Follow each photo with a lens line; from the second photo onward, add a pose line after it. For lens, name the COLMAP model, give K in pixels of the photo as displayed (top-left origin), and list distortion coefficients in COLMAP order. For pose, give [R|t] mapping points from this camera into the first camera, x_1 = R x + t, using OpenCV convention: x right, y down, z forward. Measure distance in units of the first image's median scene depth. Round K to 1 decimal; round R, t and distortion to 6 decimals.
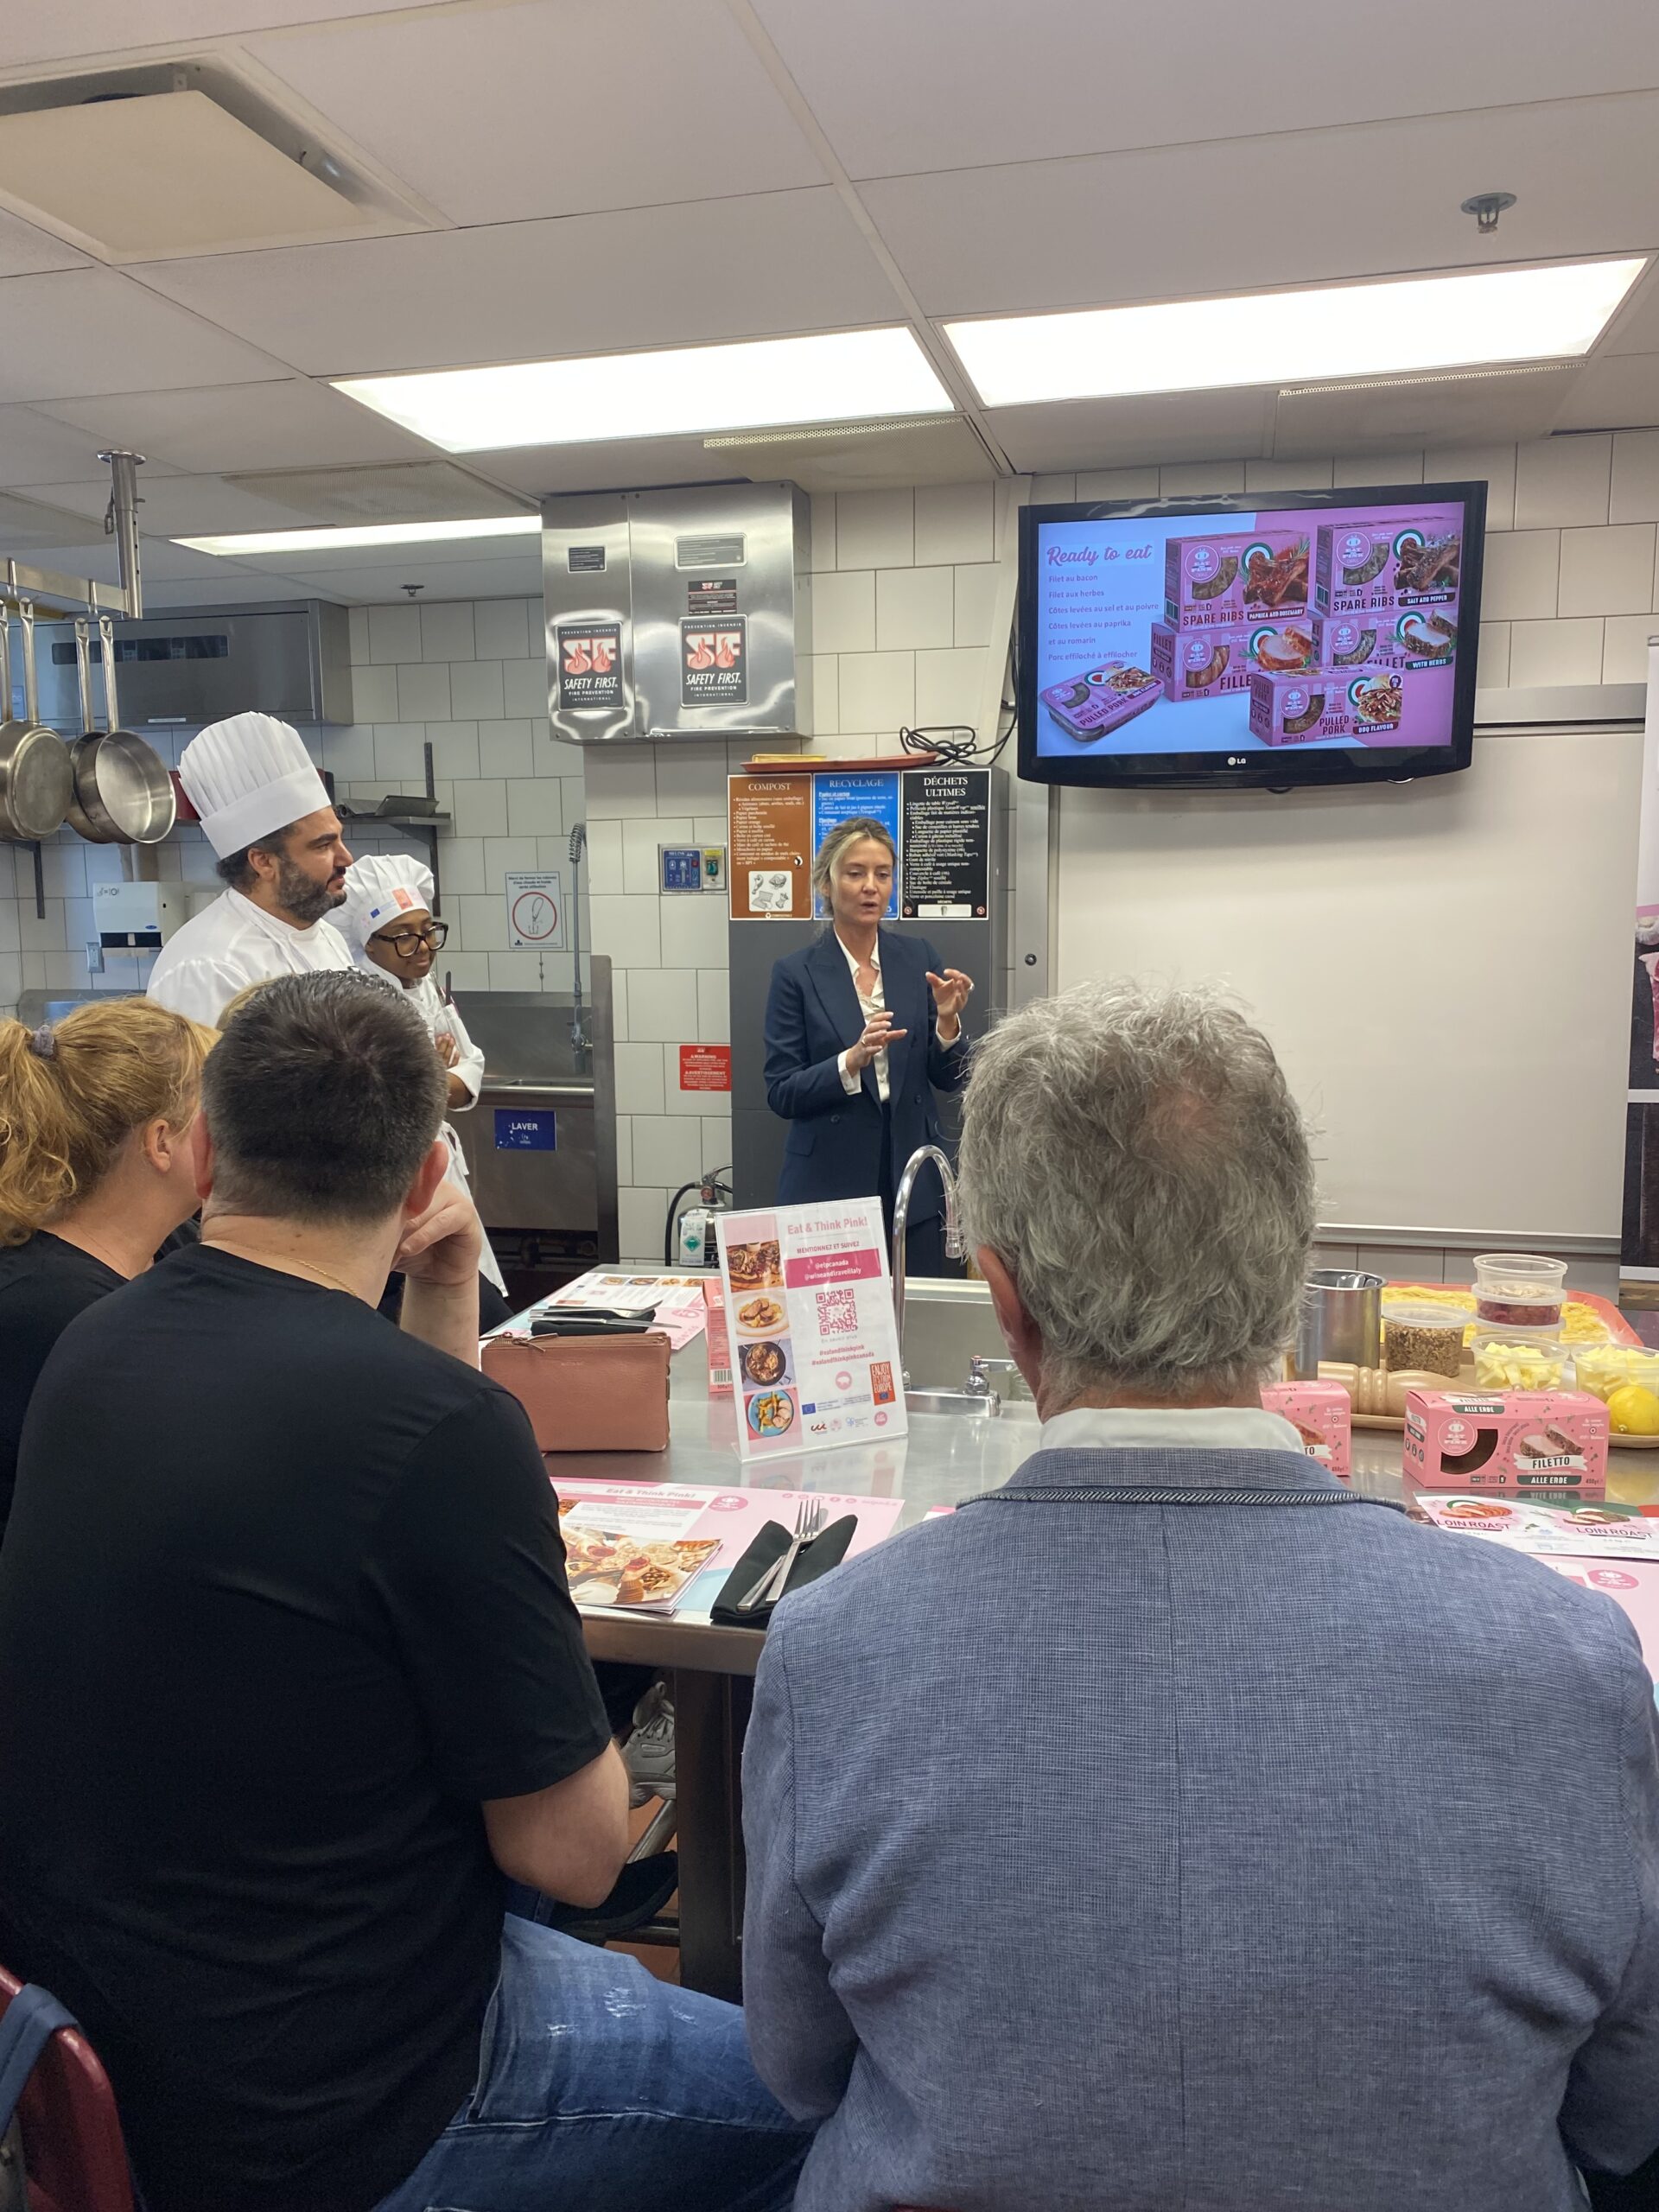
lens RADIAL K [[1670.4, 0, 834.6], [0, 1670.4, 1110.9], [0, 0, 1]] dist [0.052551, -0.069682]
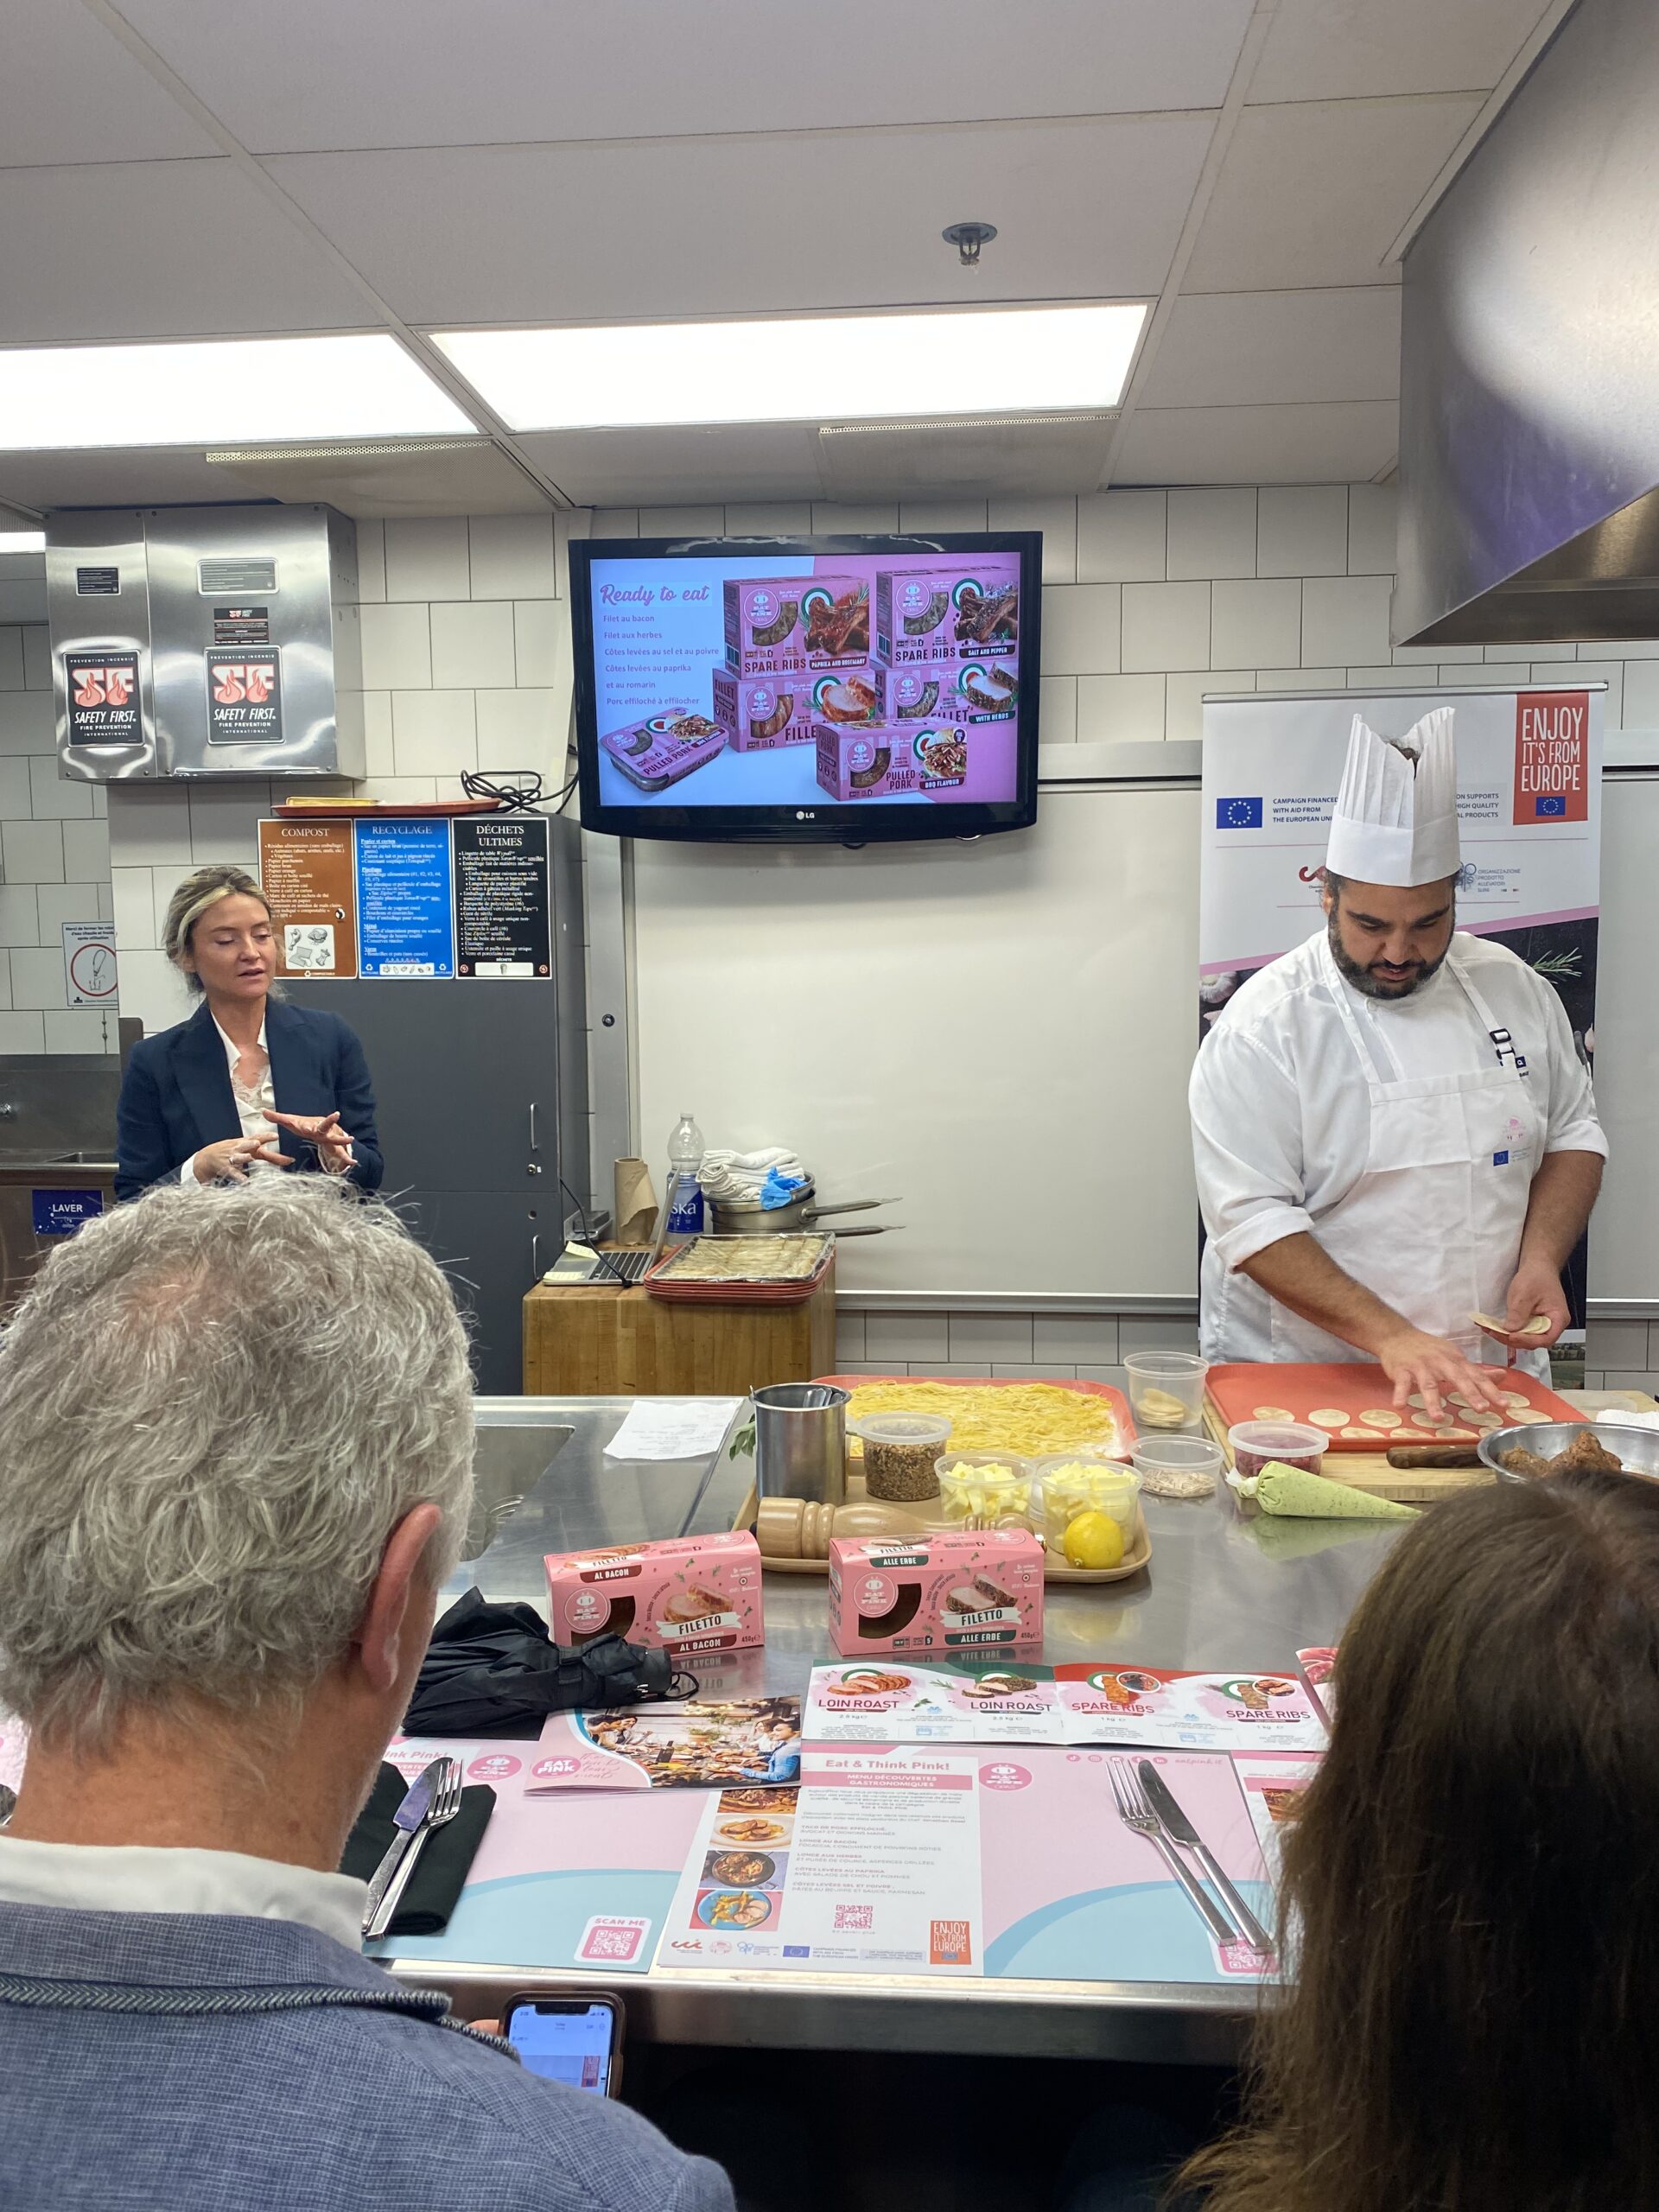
lens RADIAL K [[1670.4, 0, 812.7], [0, 1670.4, 1101.1], [0, 0, 1]] dist [0.052551, -0.069682]
pose [[0.987698, -0.015860, 0.155566, 0.093873], [0.020455, 0.999399, -0.027981, -0.017876], [-0.155029, 0.030819, 0.987429, 0.061957]]
